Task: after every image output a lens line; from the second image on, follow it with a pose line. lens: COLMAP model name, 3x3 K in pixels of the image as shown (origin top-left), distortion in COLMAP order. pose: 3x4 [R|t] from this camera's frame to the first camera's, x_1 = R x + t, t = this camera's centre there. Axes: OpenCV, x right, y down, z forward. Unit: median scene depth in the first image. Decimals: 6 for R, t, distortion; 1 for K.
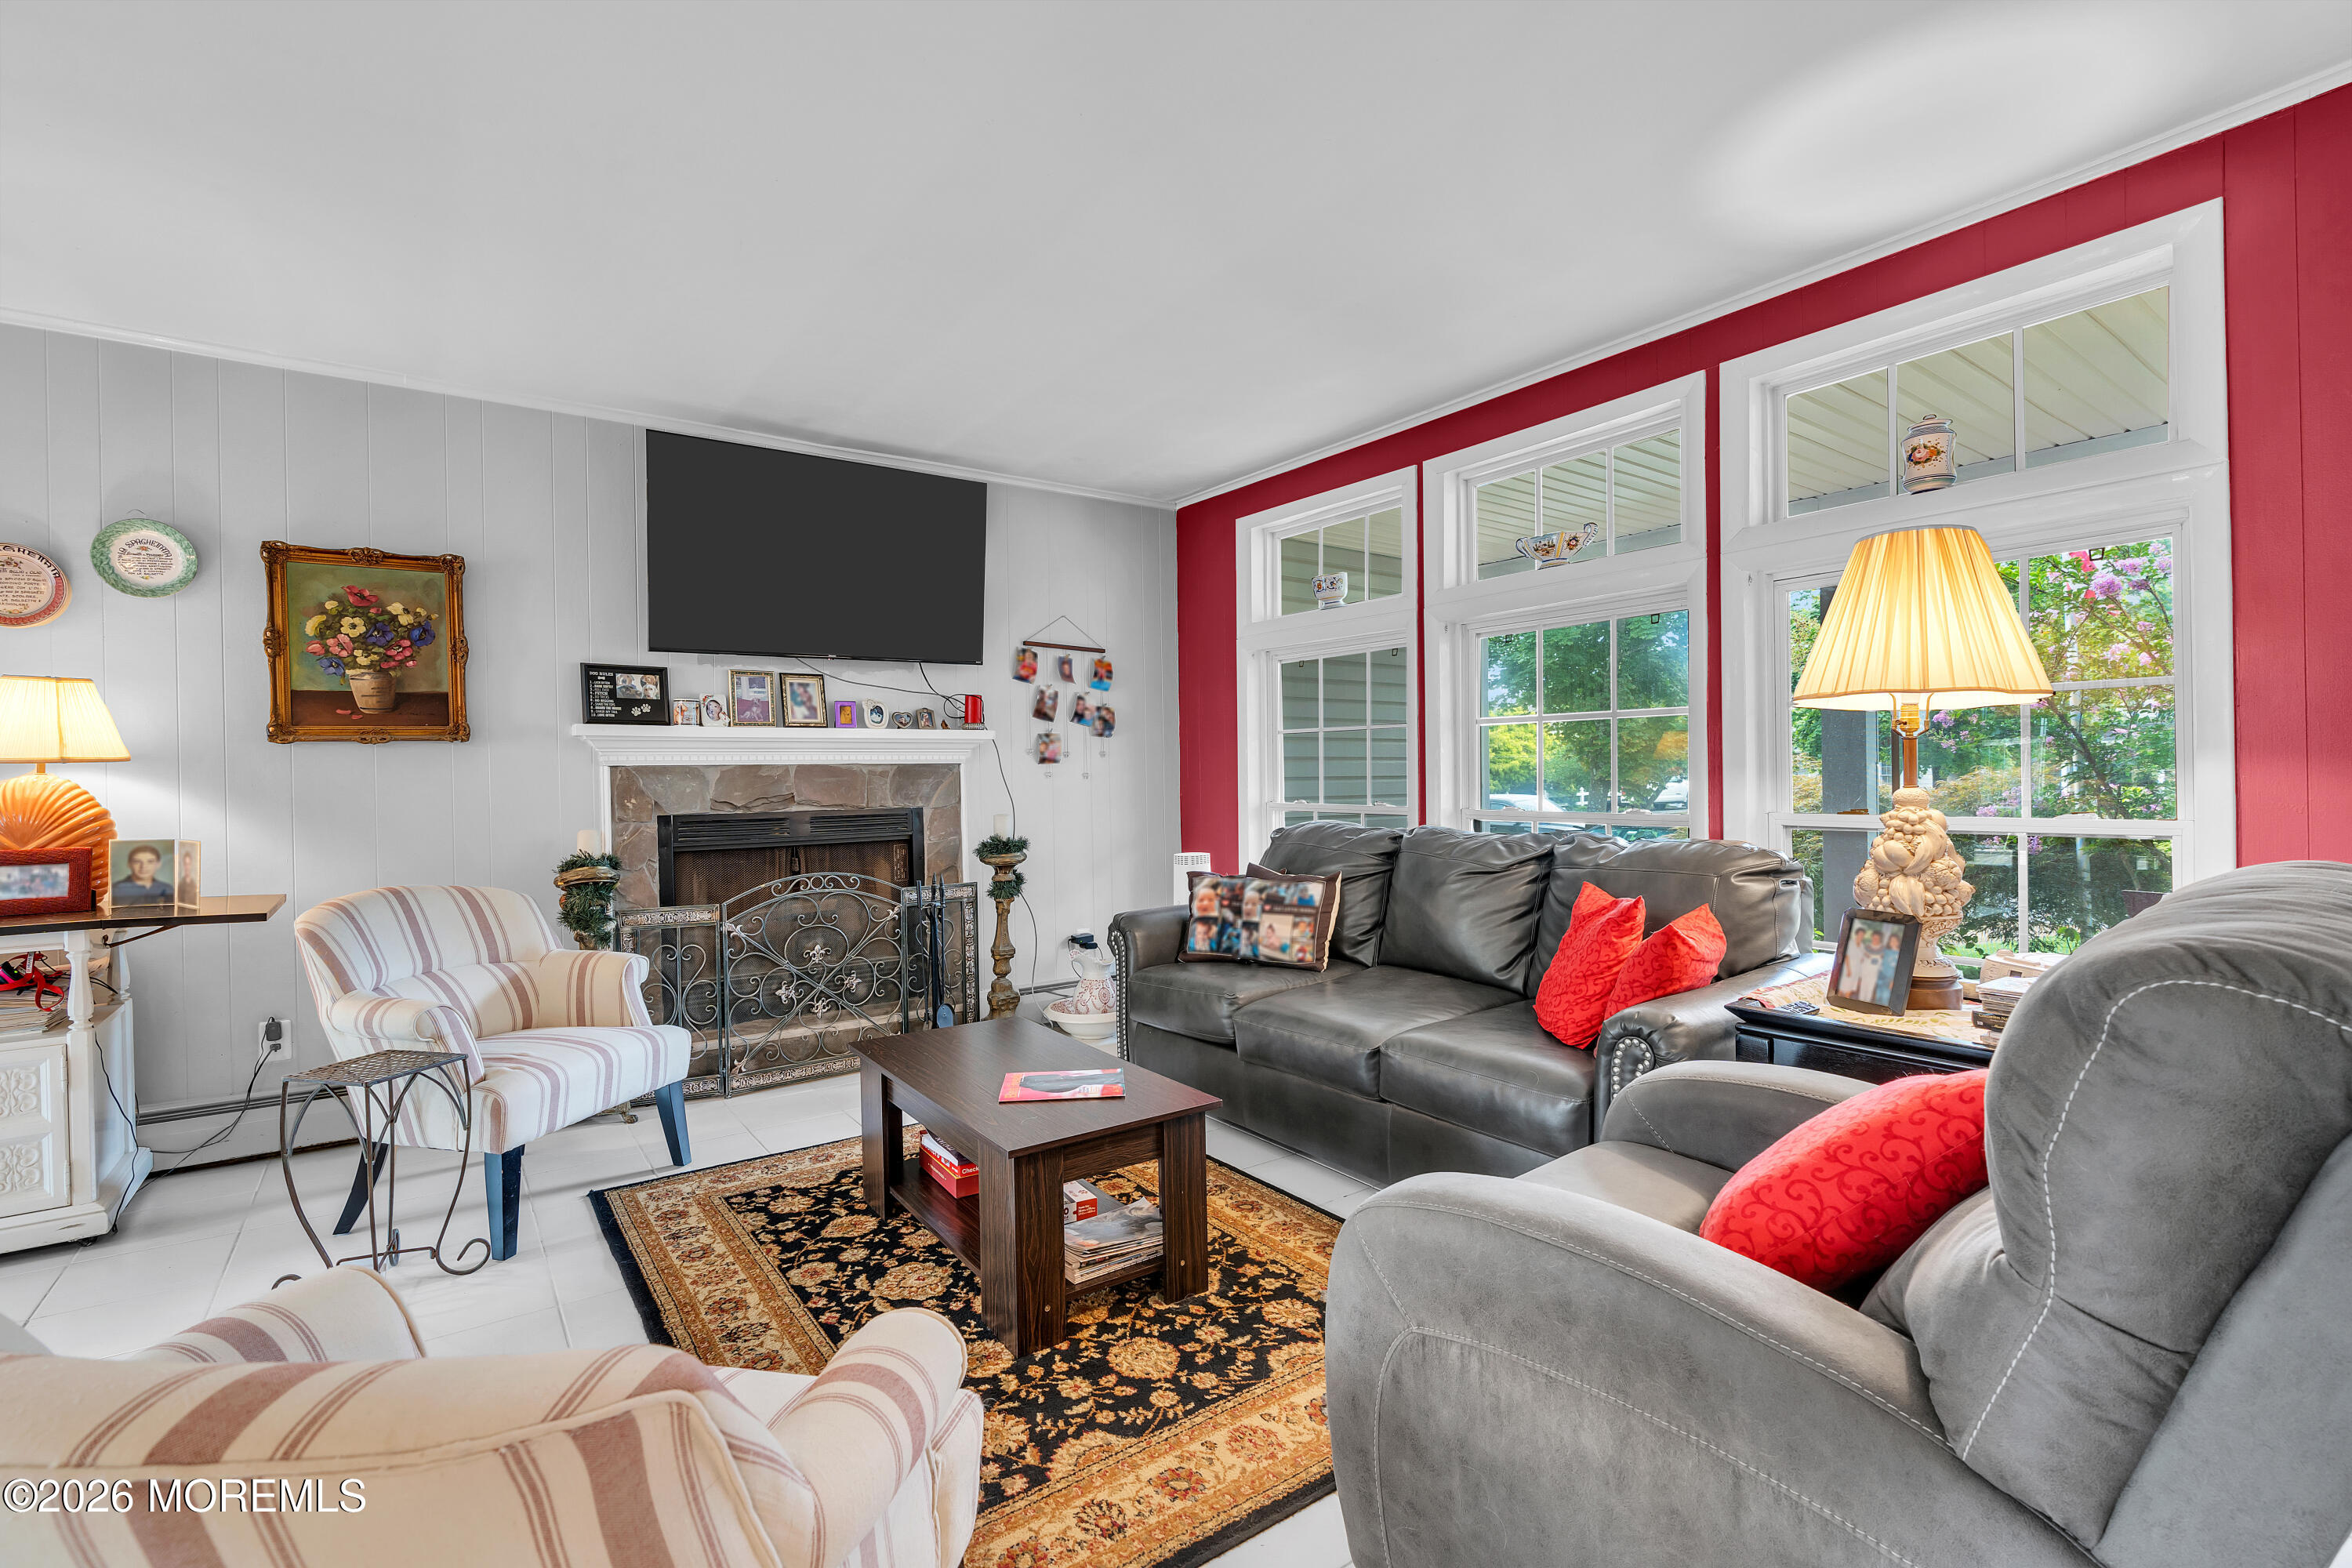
lens RADIAL K [[1055.9, 0, 1176.0], [0, 1055.9, 784.0], [0, 0, 1]] dist [-0.005773, 0.000656]
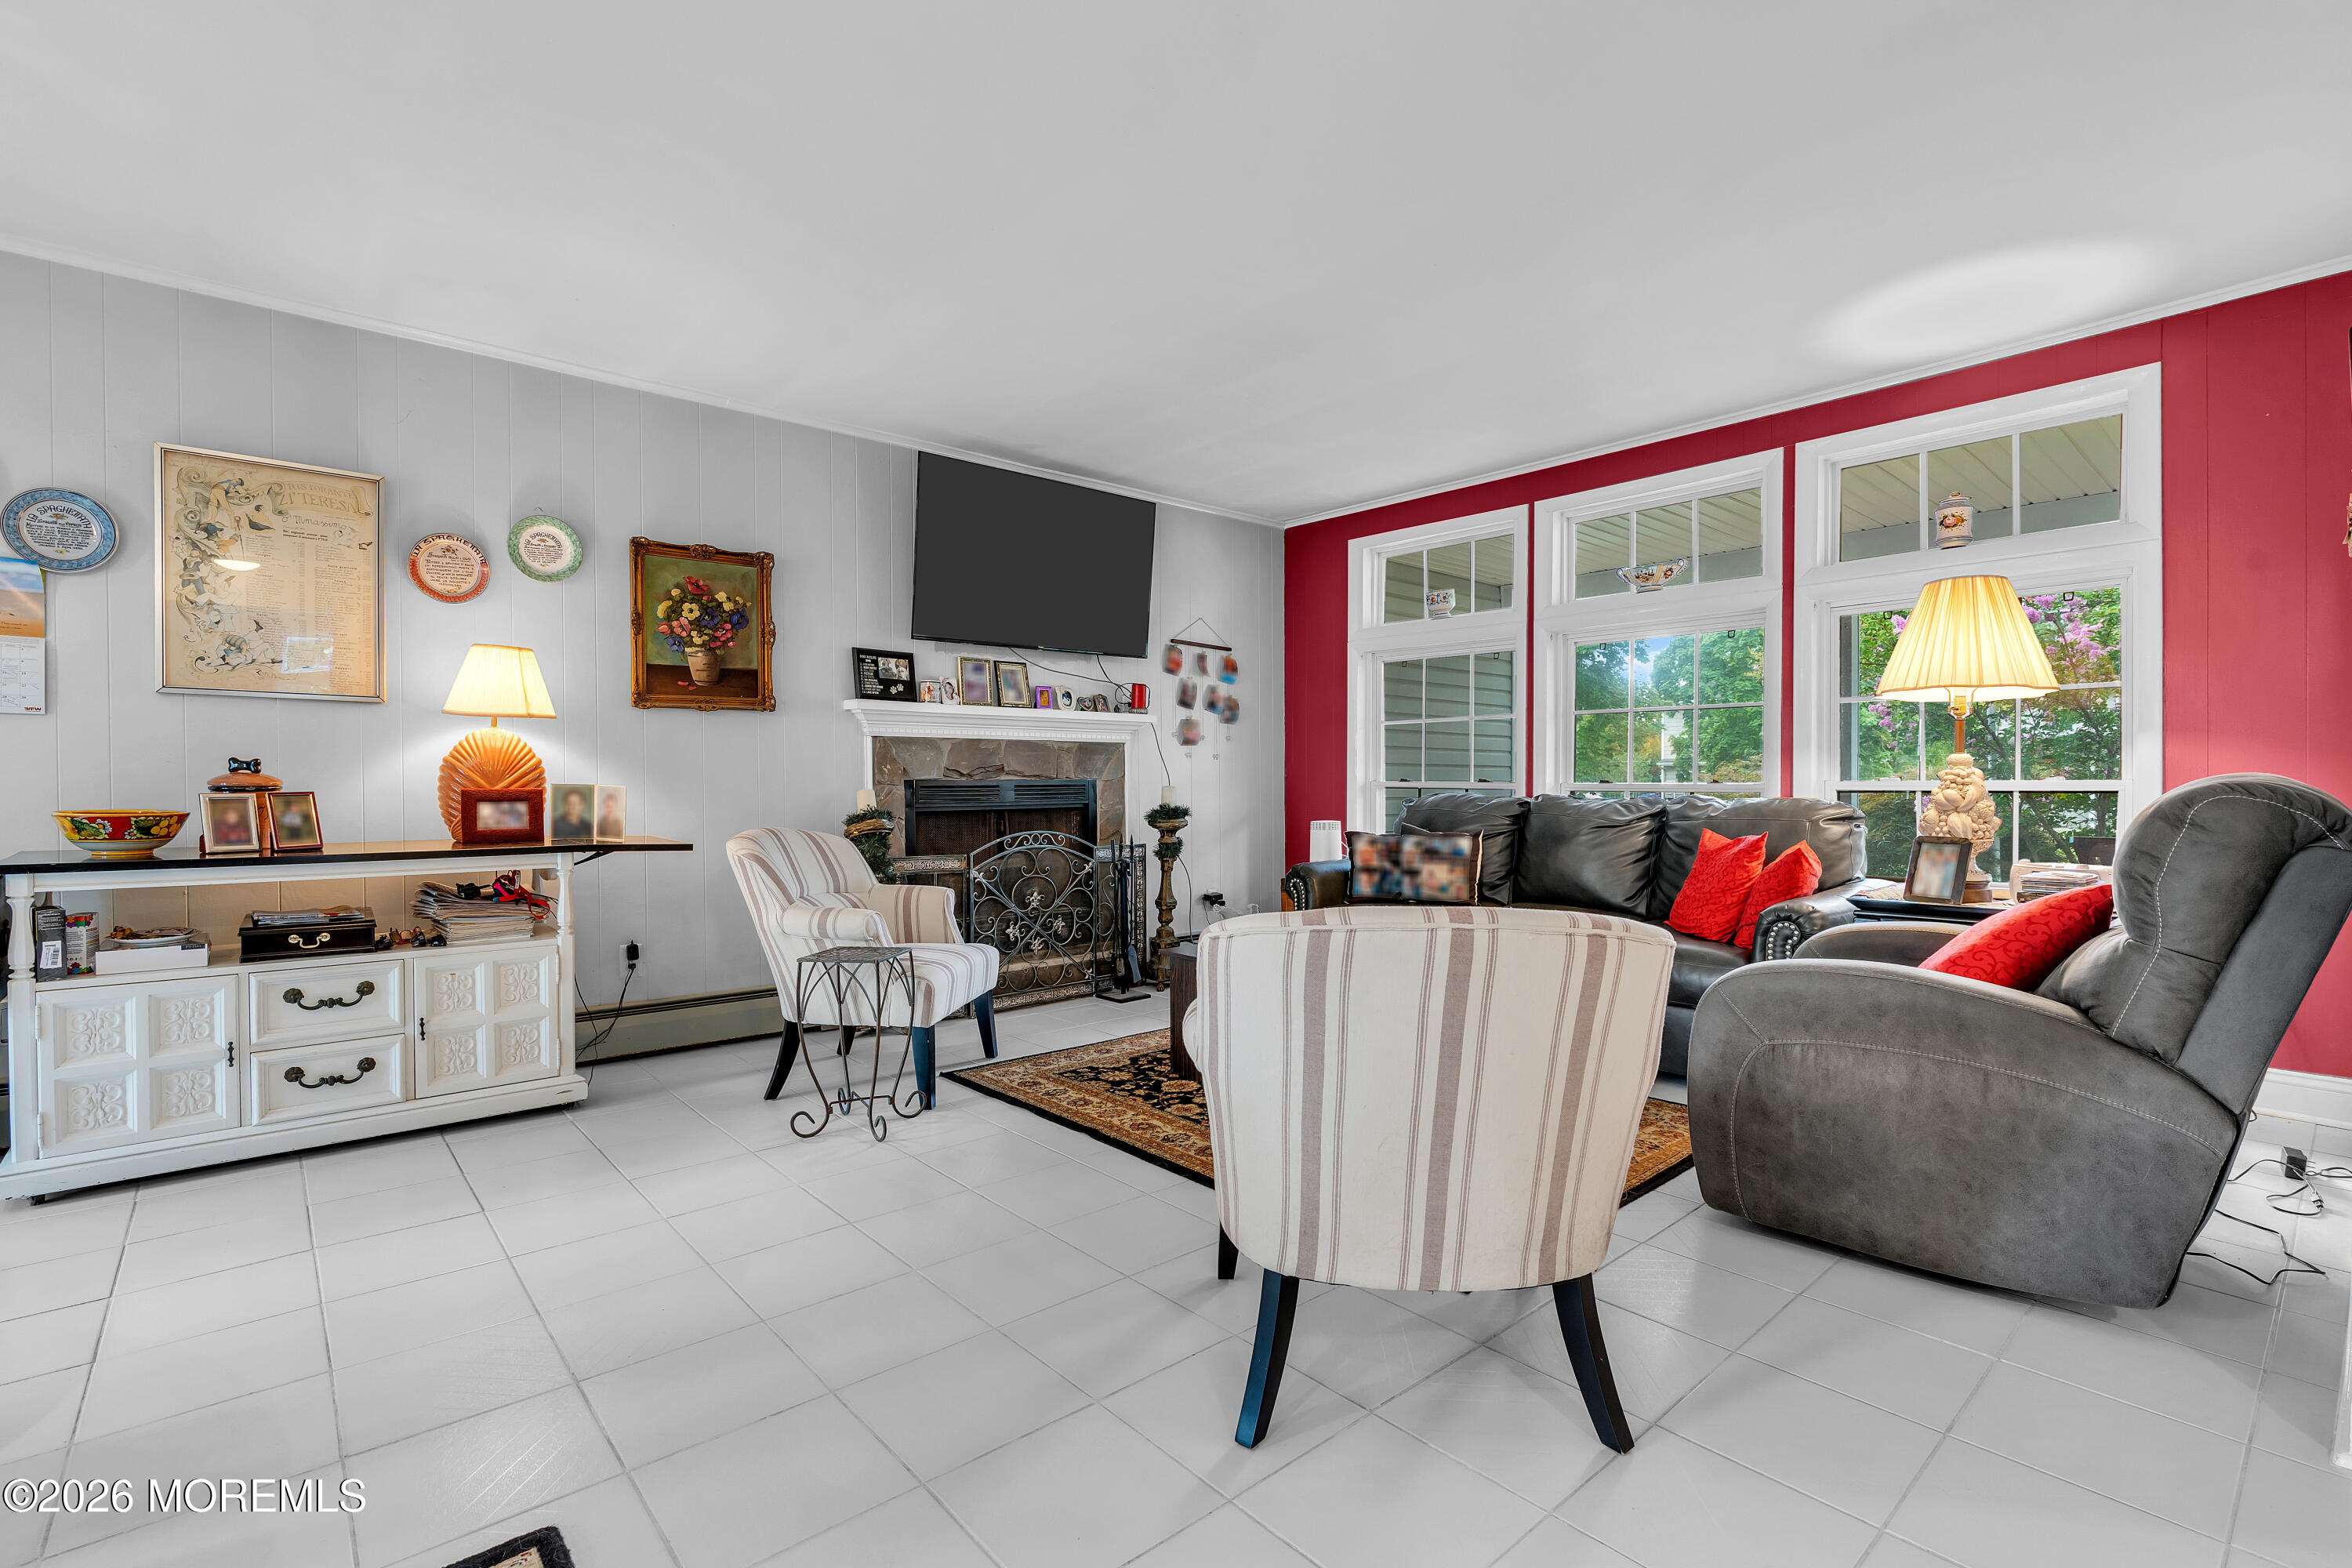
lens RADIAL K [[1079.8, 0, 1181.9], [0, 1079.8, 796.9], [0, 0, 1]] dist [-0.004371, 0.001000]
pose [[0.994750, 0.010670, 0.101779, -0.385718], [-0.011102, 0.999932, 0.003679, 0.051224], [-0.101732, -0.004790, 0.994800, -0.276663]]
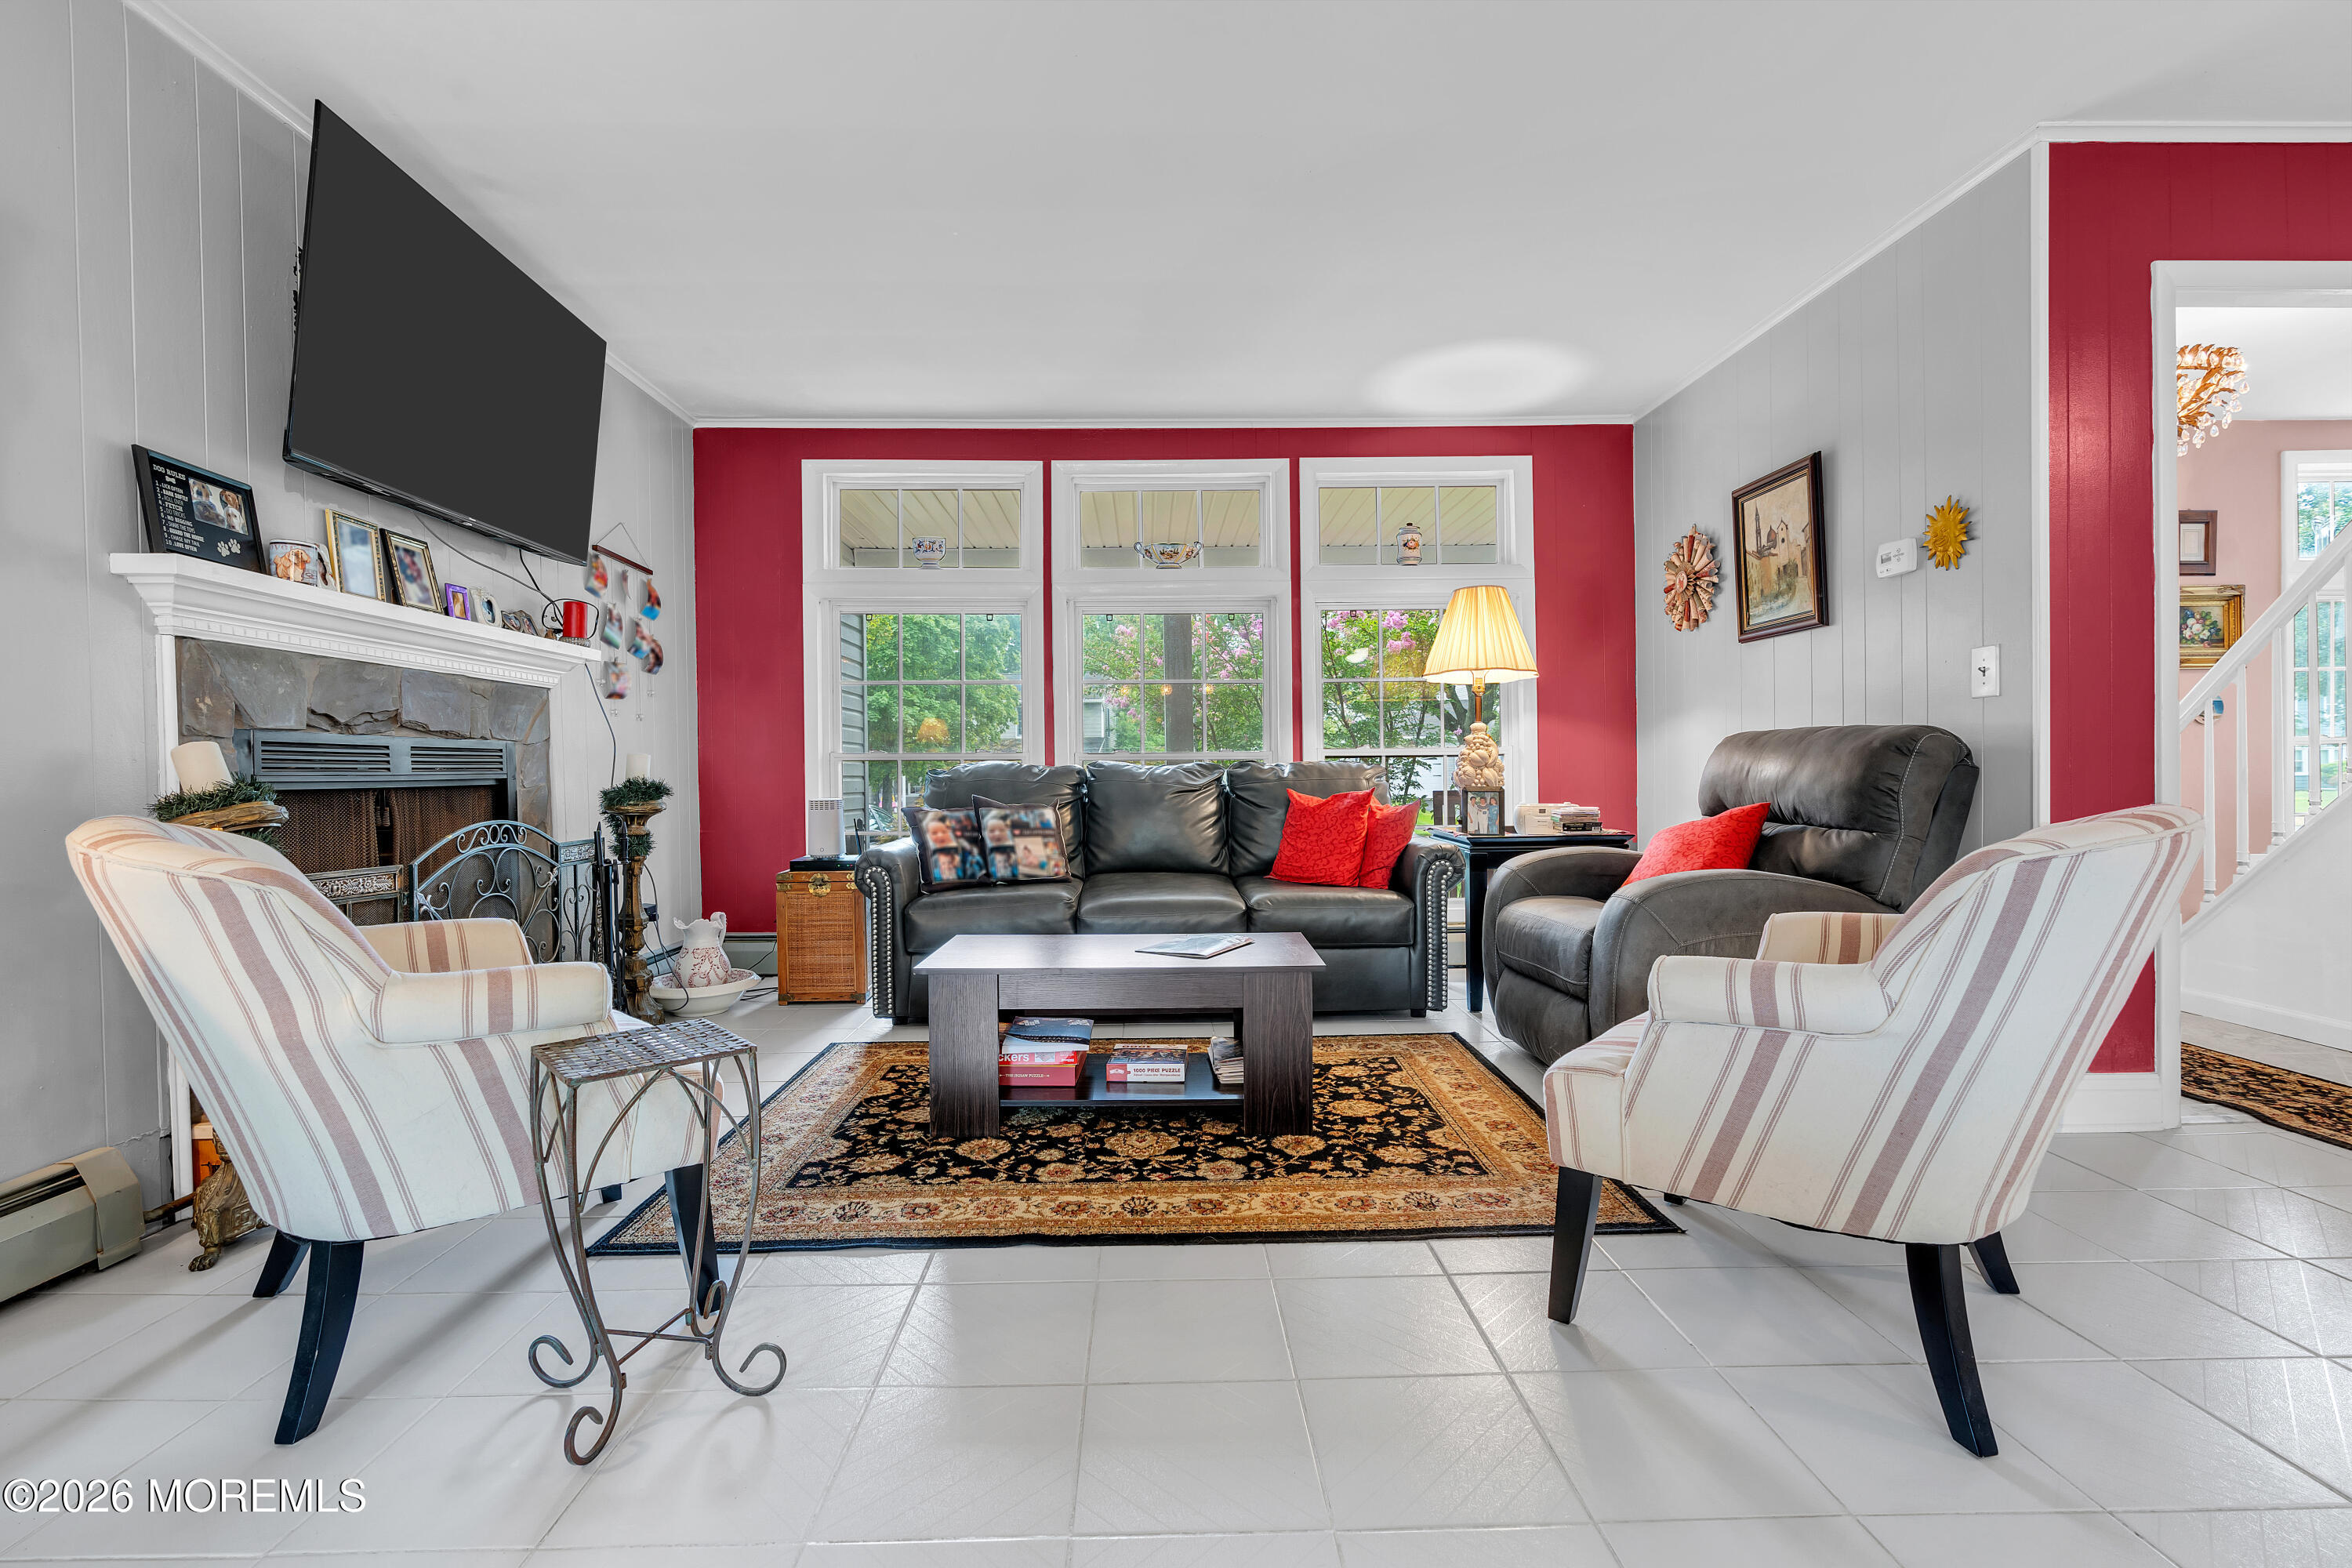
lens RADIAL K [[1055.9, 0, 1176.0], [0, 1055.9, 784.0], [0, 0, 1]] dist [-0.005773, 0.000656]
pose [[0.560497, -0.000092, 0.828156, -0.859666], [0.010003, 0.999928, -0.006659, 0.088353], [-0.828096, 0.012017, 0.560458, 0.282578]]
